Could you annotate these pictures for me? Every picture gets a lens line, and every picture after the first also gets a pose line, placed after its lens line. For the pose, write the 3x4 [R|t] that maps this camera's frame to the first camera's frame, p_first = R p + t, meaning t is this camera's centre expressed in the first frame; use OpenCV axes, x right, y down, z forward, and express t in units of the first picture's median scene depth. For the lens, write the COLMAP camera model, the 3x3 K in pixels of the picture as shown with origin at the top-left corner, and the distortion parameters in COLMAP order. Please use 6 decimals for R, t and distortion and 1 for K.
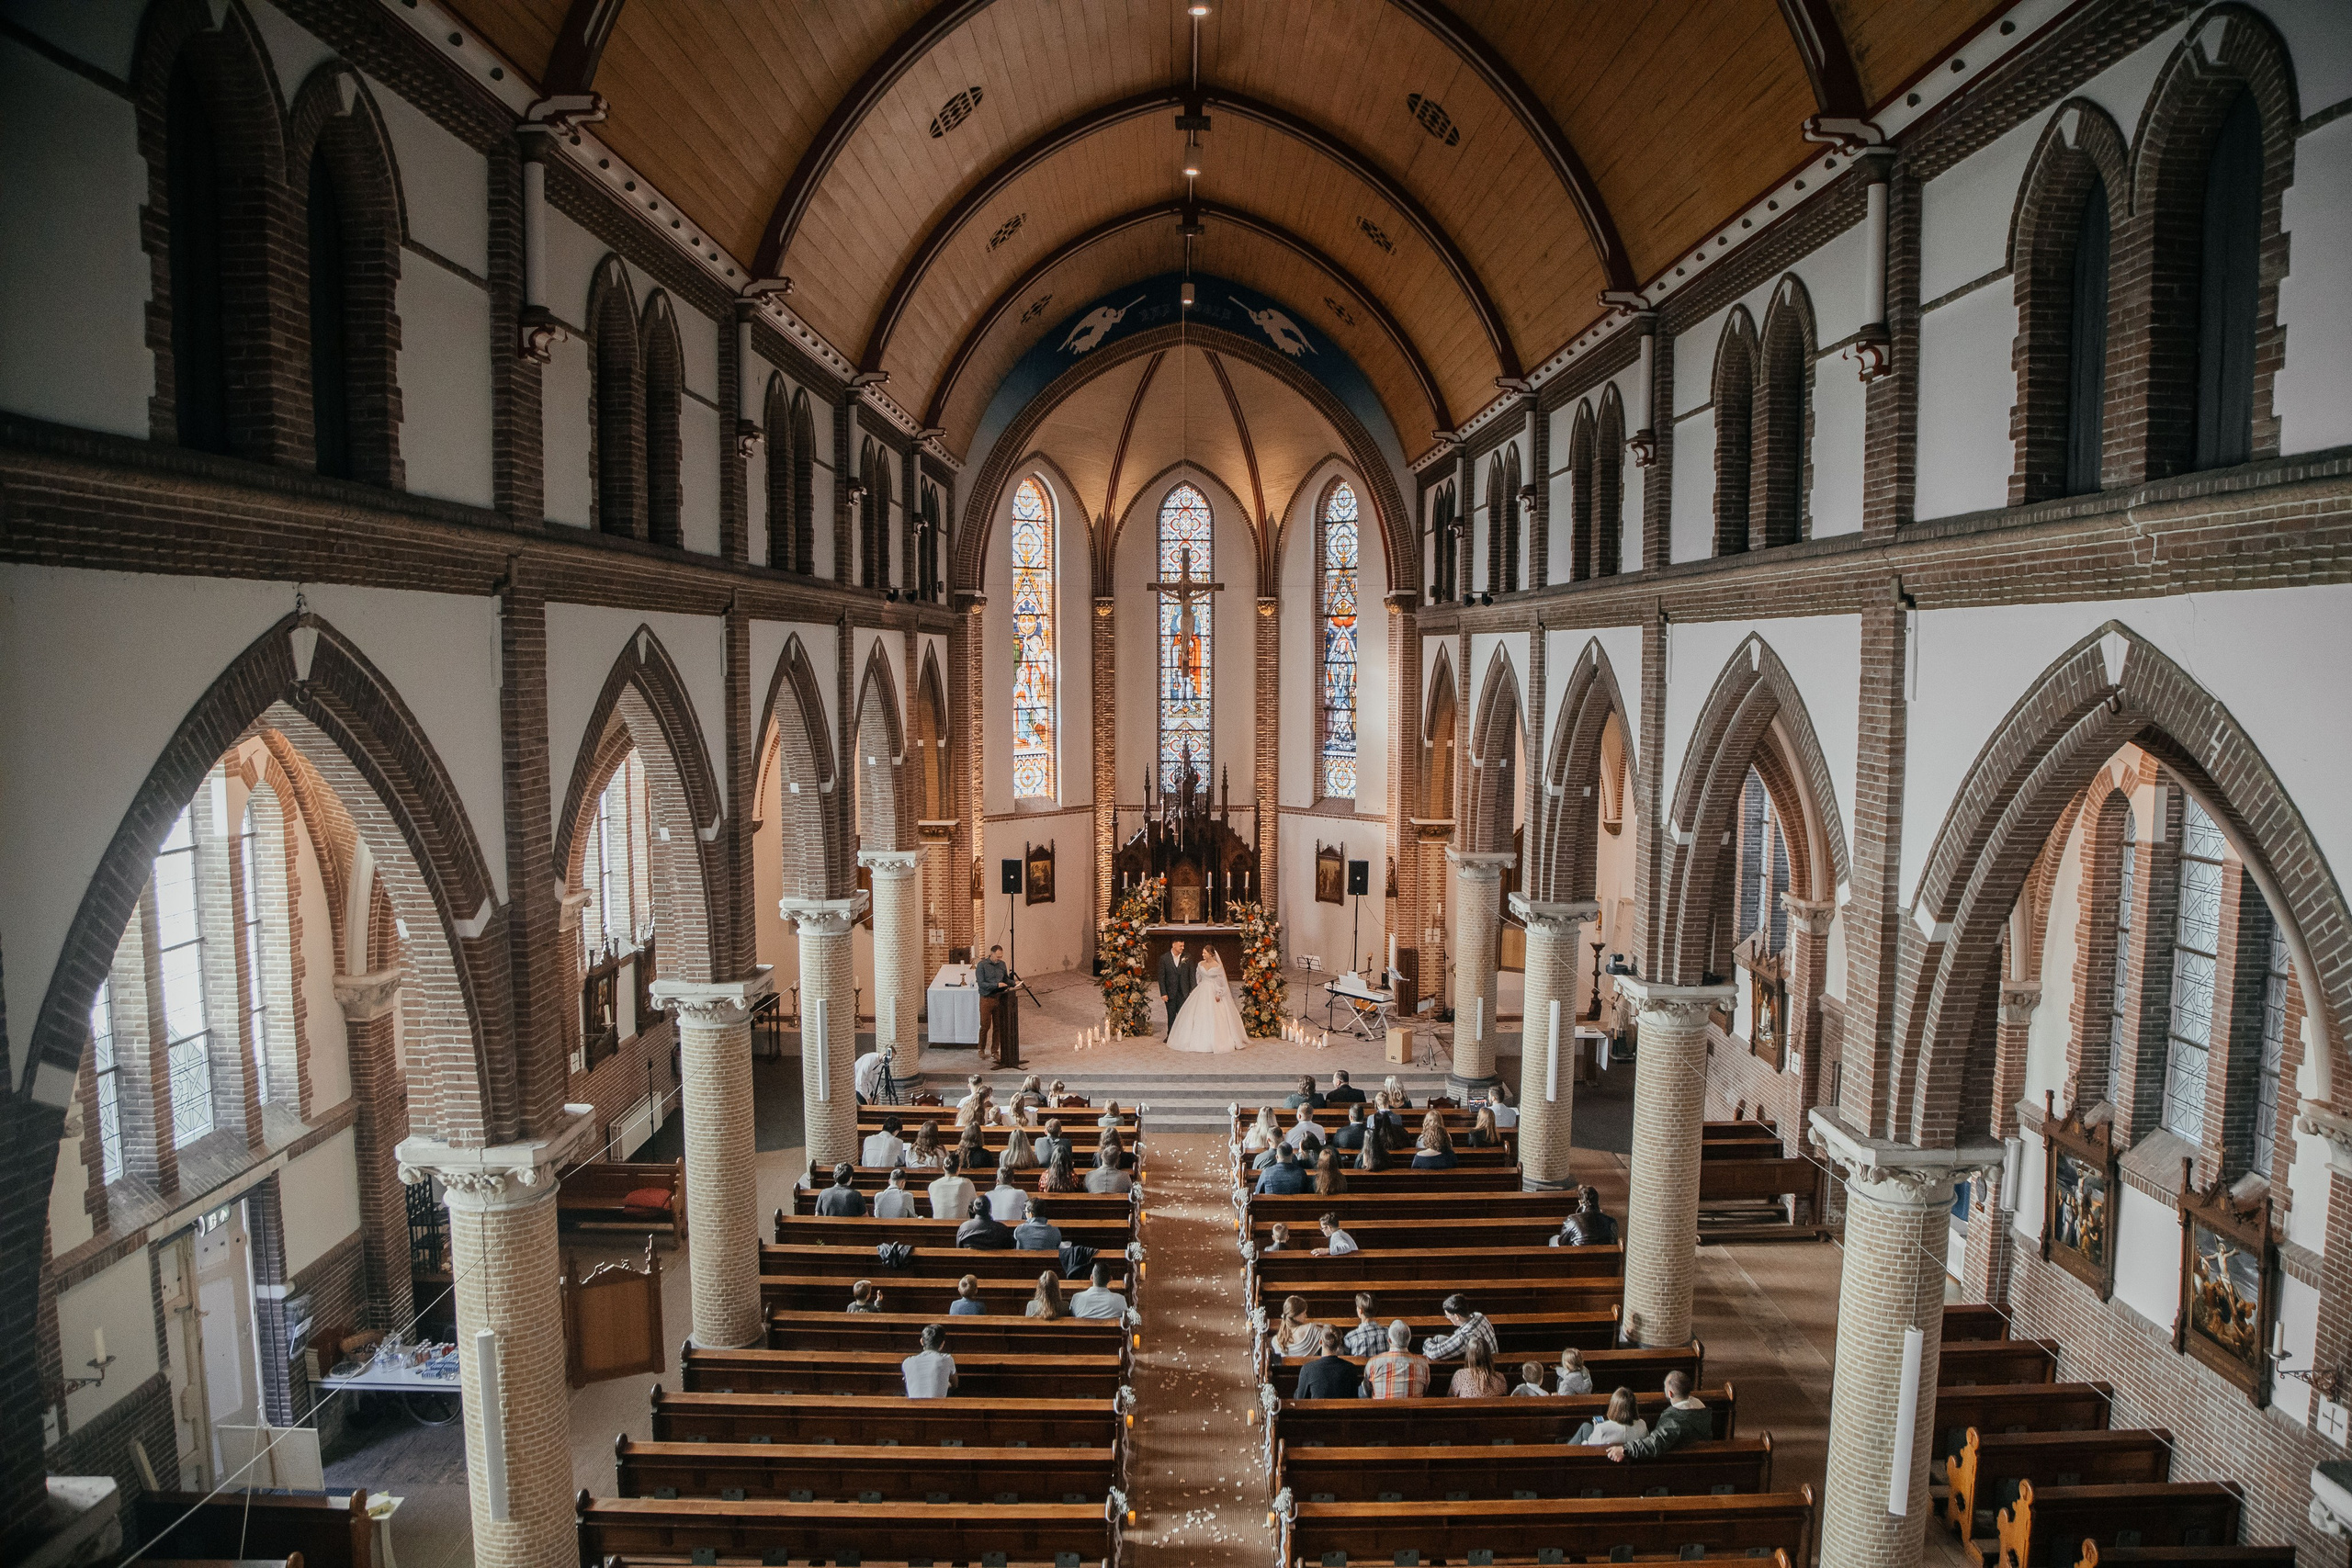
lens RADIAL K [[1645.3, 0, 1183.7], [0, 1645.3, 793.7], [0, 0, 1]] dist [-0.103148, 0.037403]
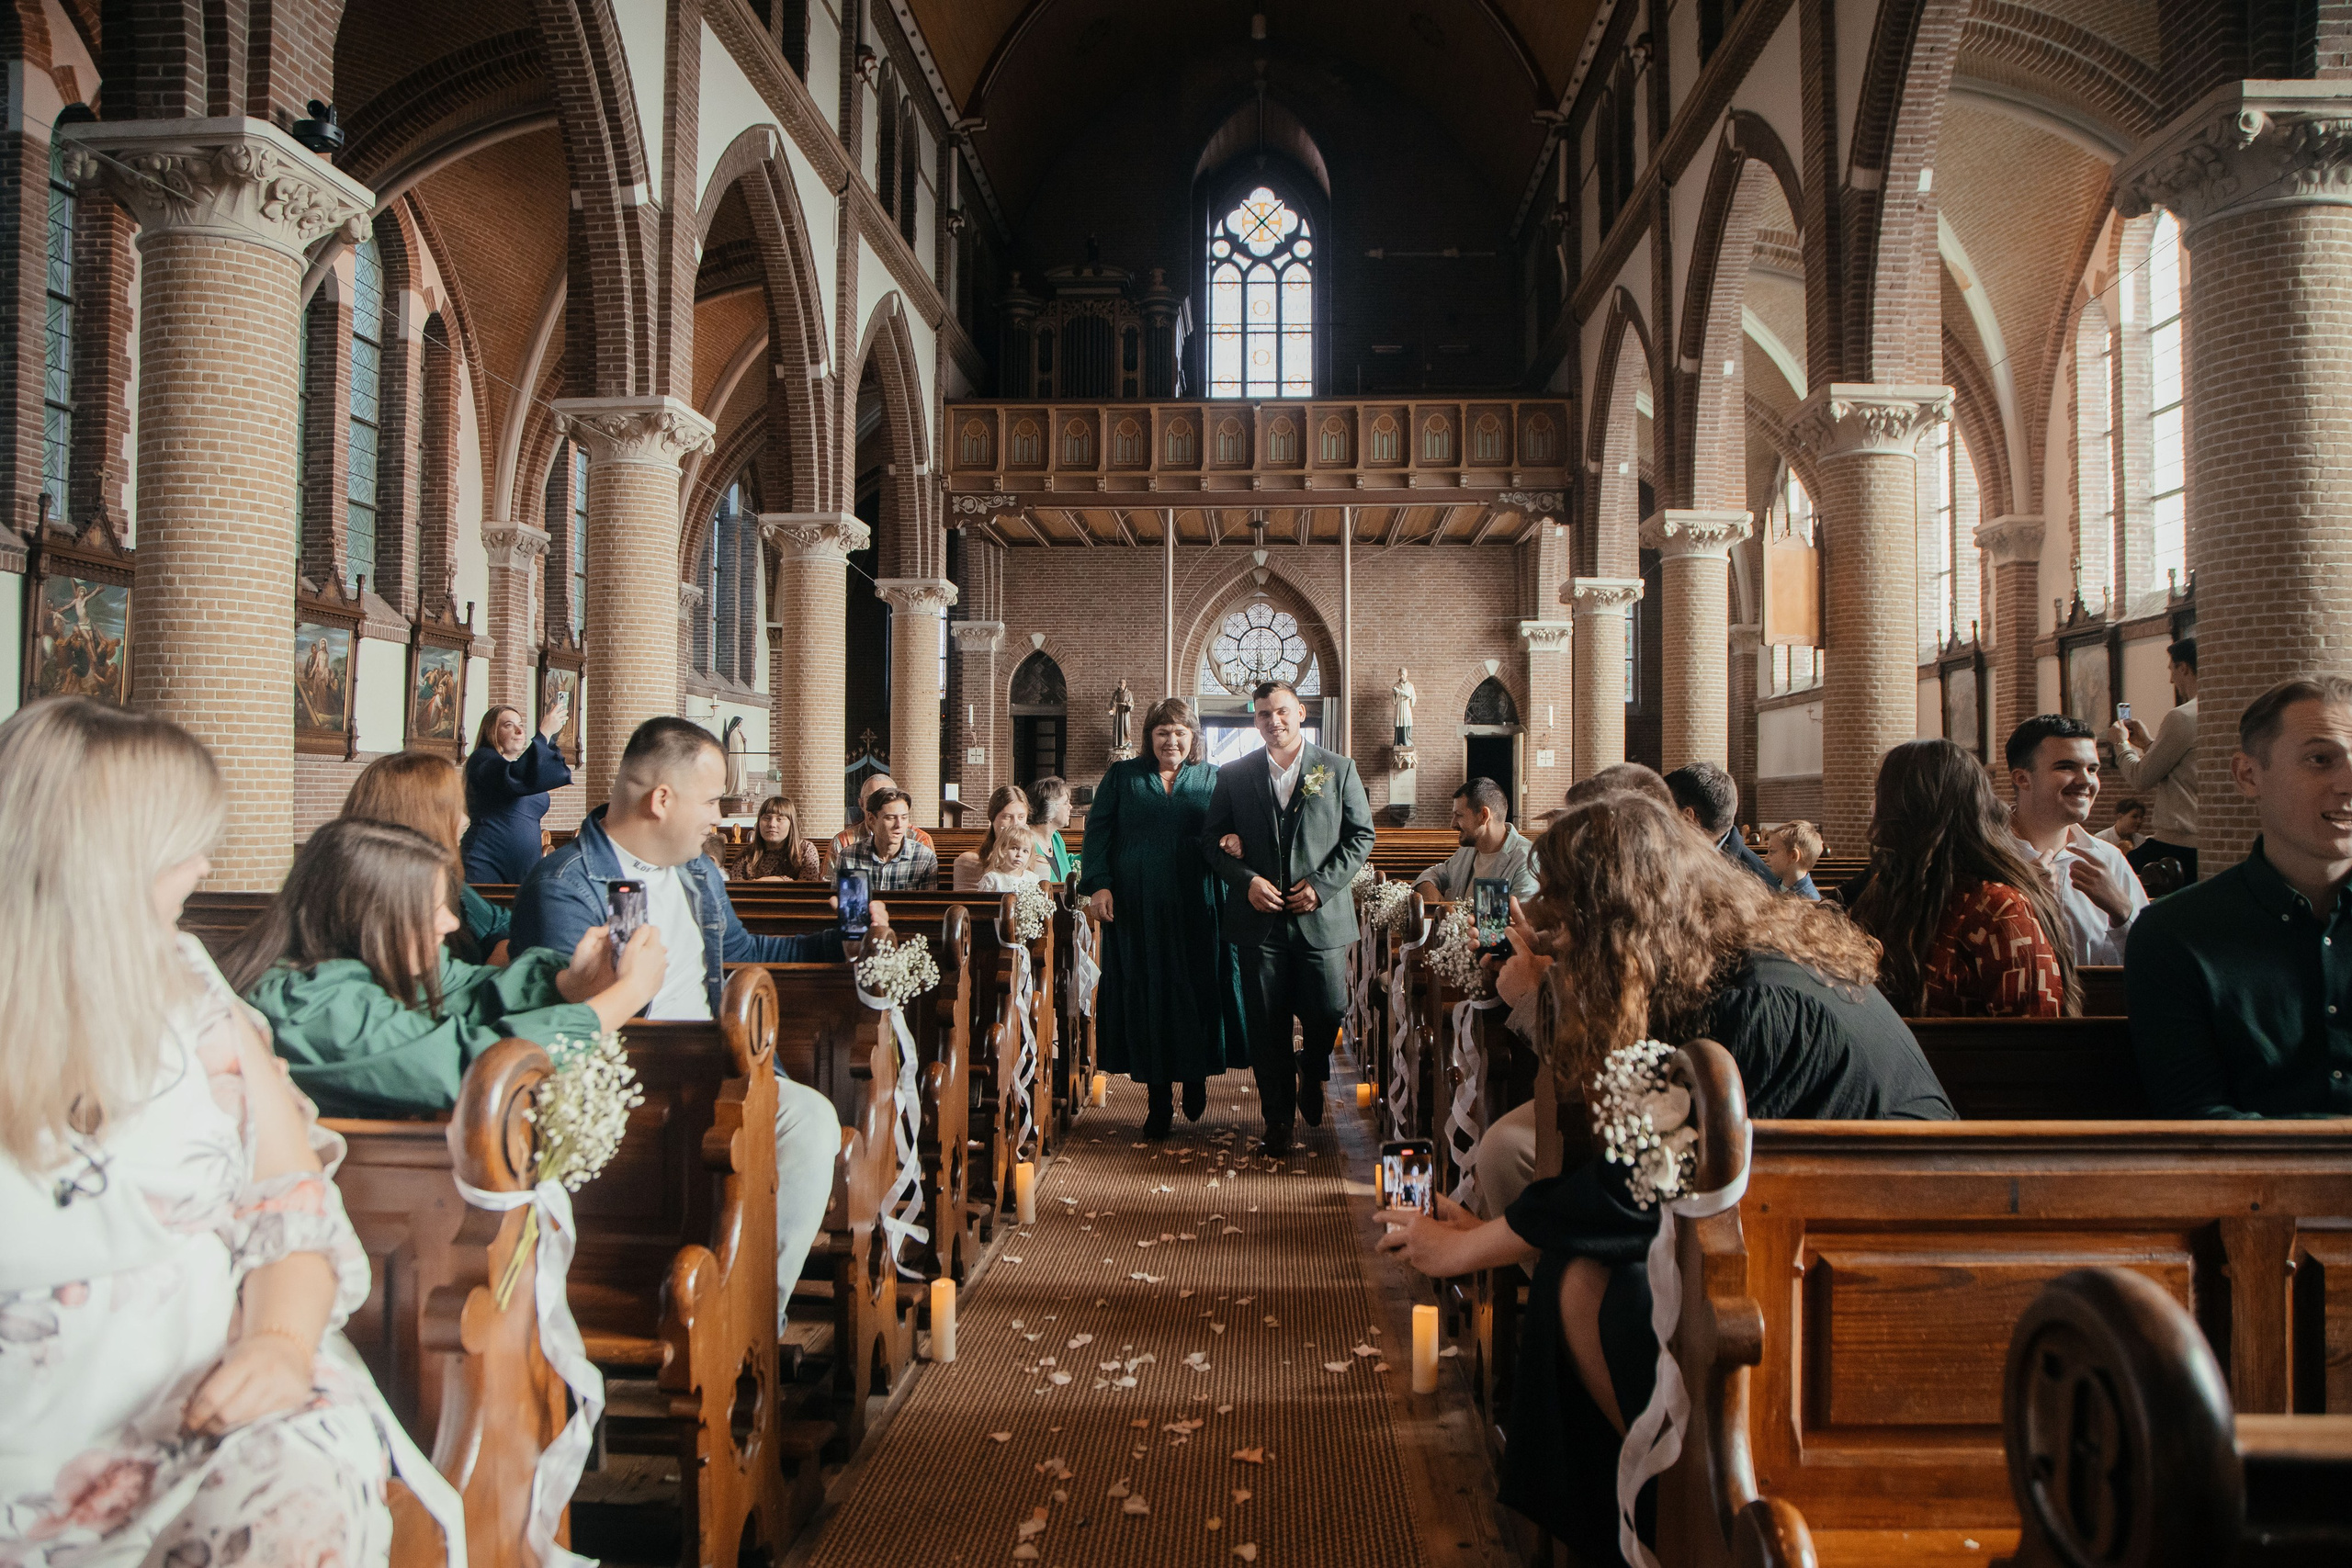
lens RADIAL K [[1645.3, 0, 1181.1], [0, 1645.3, 786.8], [0, 0, 1]] dist [-0.103148, 0.037403]
pose [[-0.998157, -0.000088, 0.060689, -0.010330], [0.004298, 0.997385, 0.072139, 0.334257], [-0.060536, 0.072267, -0.995546, 1.837324]]
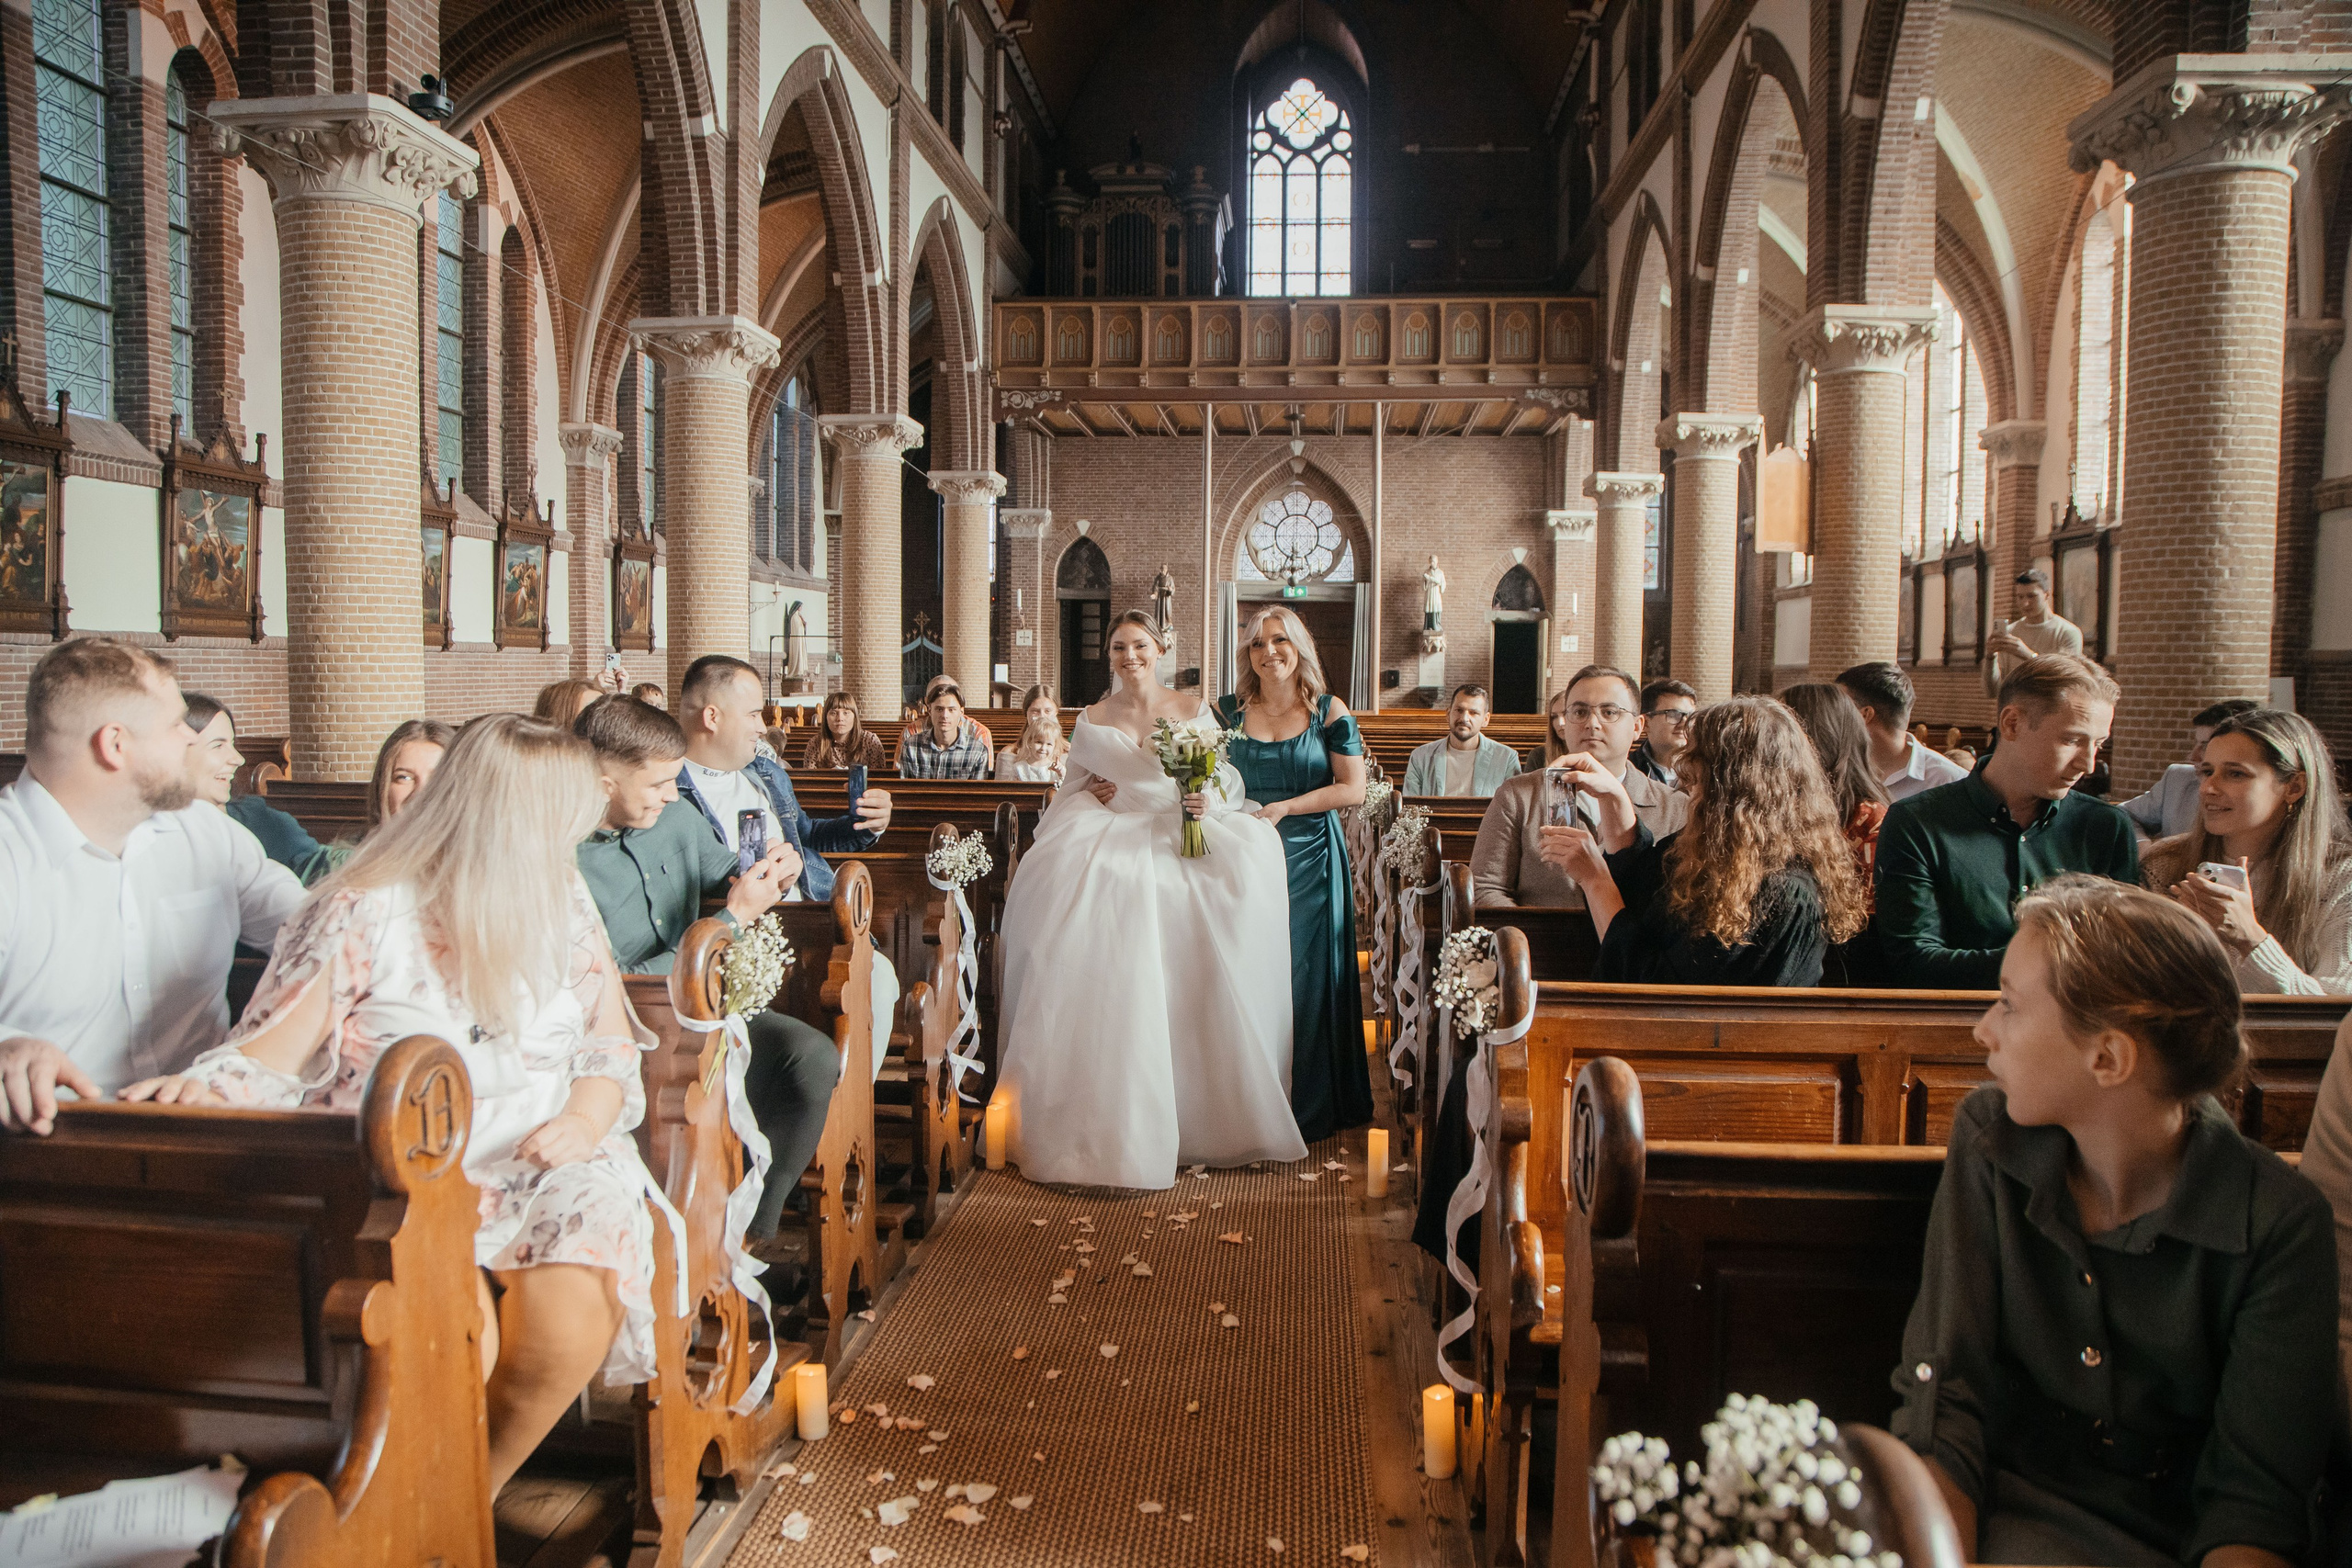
lens RADIAL K [[1645.3, 0, 1172.1], [0, 1645.3, 792.0], [0, 0, 1]] dist [-0.103148, 0.037403]
pose [[-0.995391, -0.012190, 0.095122, -0.026960], [0.002732, 0.987882, 0.155180, 0.312545], [-0.095861, 0.154725, -0.983296, 1.919369]]
